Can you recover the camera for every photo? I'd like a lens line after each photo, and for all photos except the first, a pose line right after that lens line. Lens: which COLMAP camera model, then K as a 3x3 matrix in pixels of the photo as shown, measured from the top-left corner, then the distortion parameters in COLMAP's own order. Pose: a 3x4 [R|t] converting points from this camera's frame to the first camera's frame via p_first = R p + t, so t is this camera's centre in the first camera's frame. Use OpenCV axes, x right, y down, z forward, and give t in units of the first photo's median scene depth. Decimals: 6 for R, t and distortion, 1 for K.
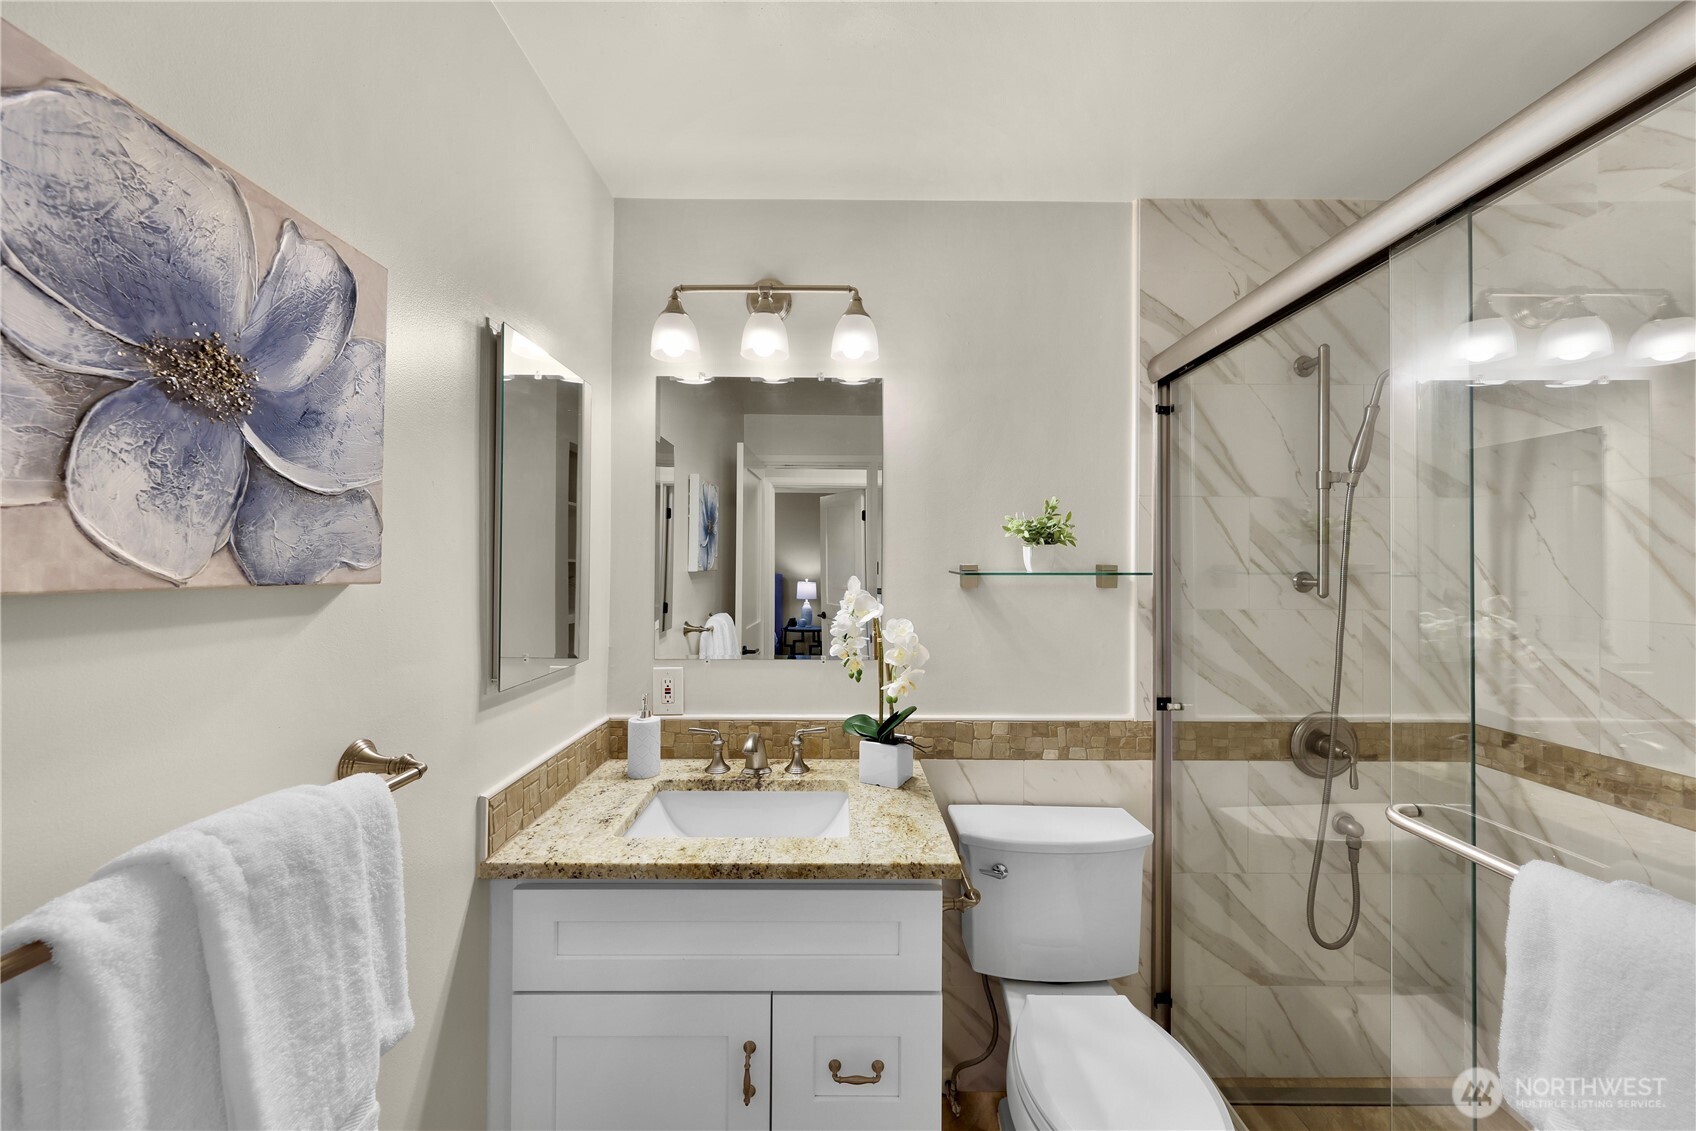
lens RADIAL K [[681.0, 0, 848.0], [0, 681.0, 565.5], [0, 0, 1]] dist [0.001554, -0.000107]
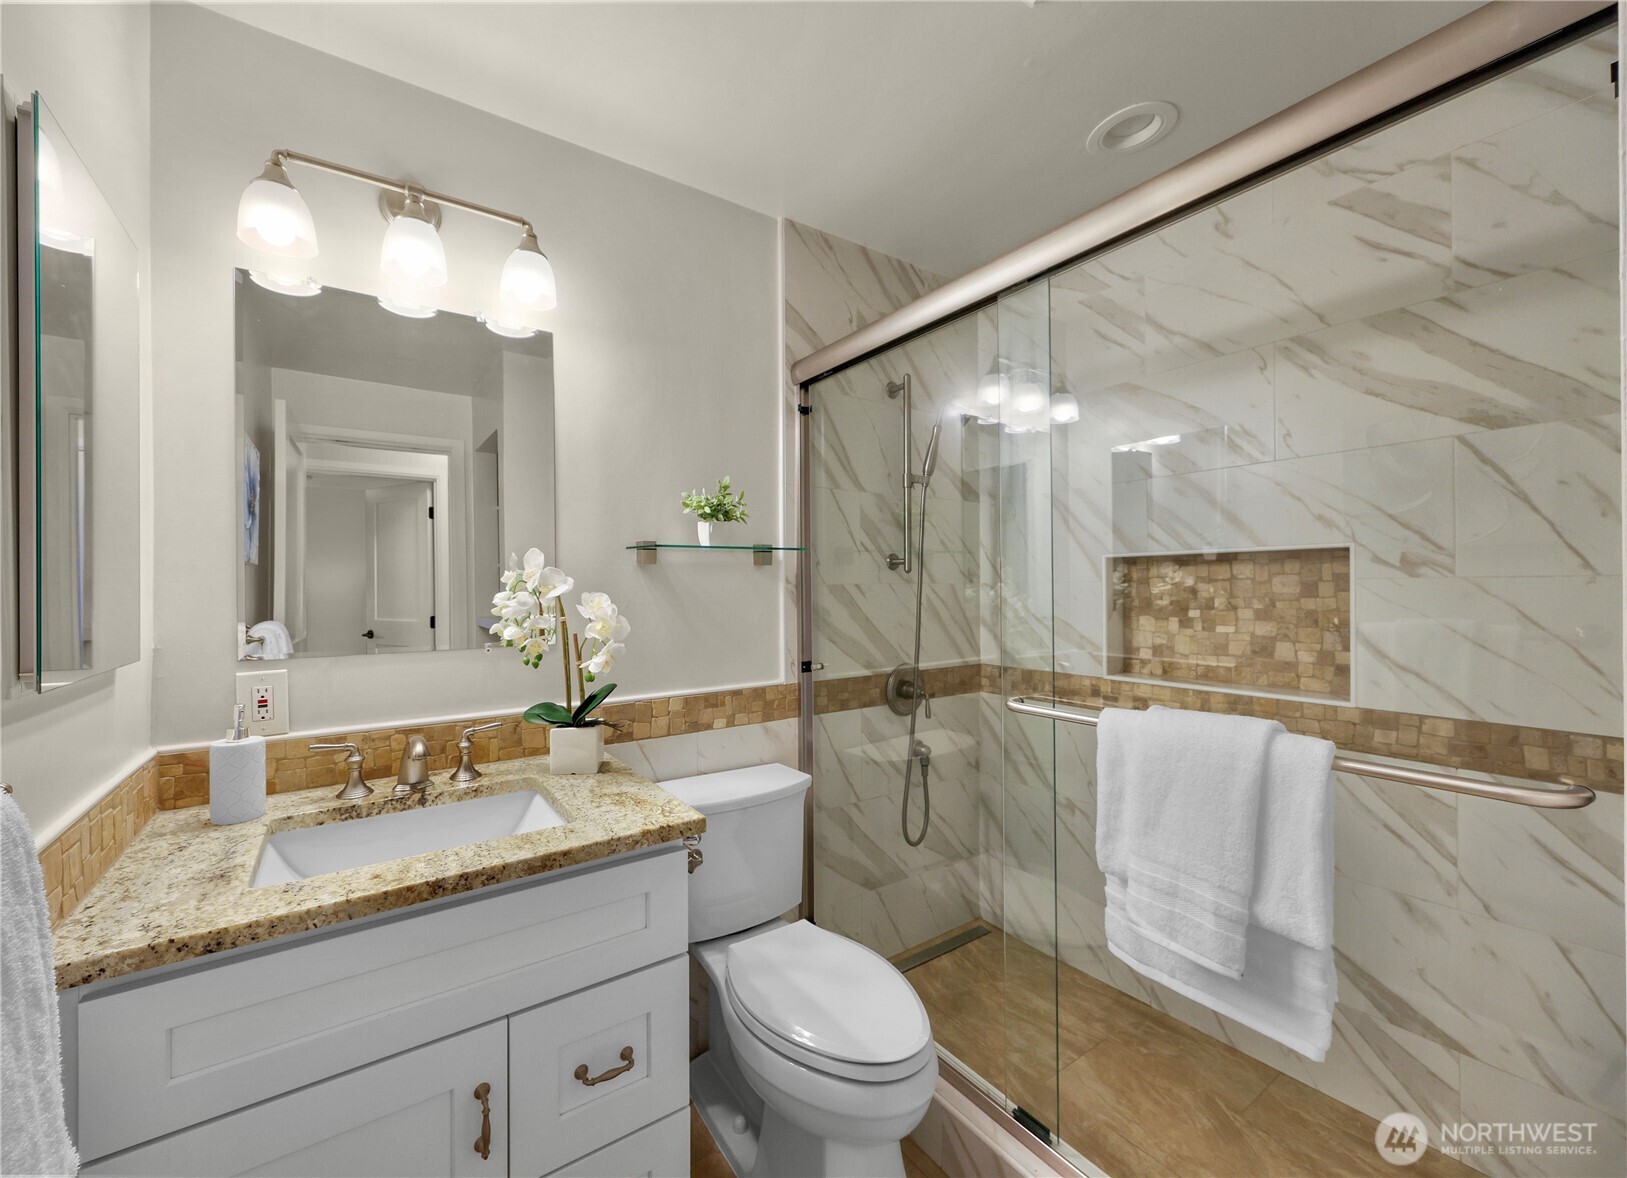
lens RADIAL K [[672.3, 0, 813.5], [0, 672.3, 589.0], [0, 0, 1]] dist [0.010898, -0.000508]
pose [[0.824534, -0.024795, 0.565269, -0.184634], [0.022449, 0.999686, 0.011106, 0.065905], [-0.565367, 0.003533, 0.824832, 0.060815]]
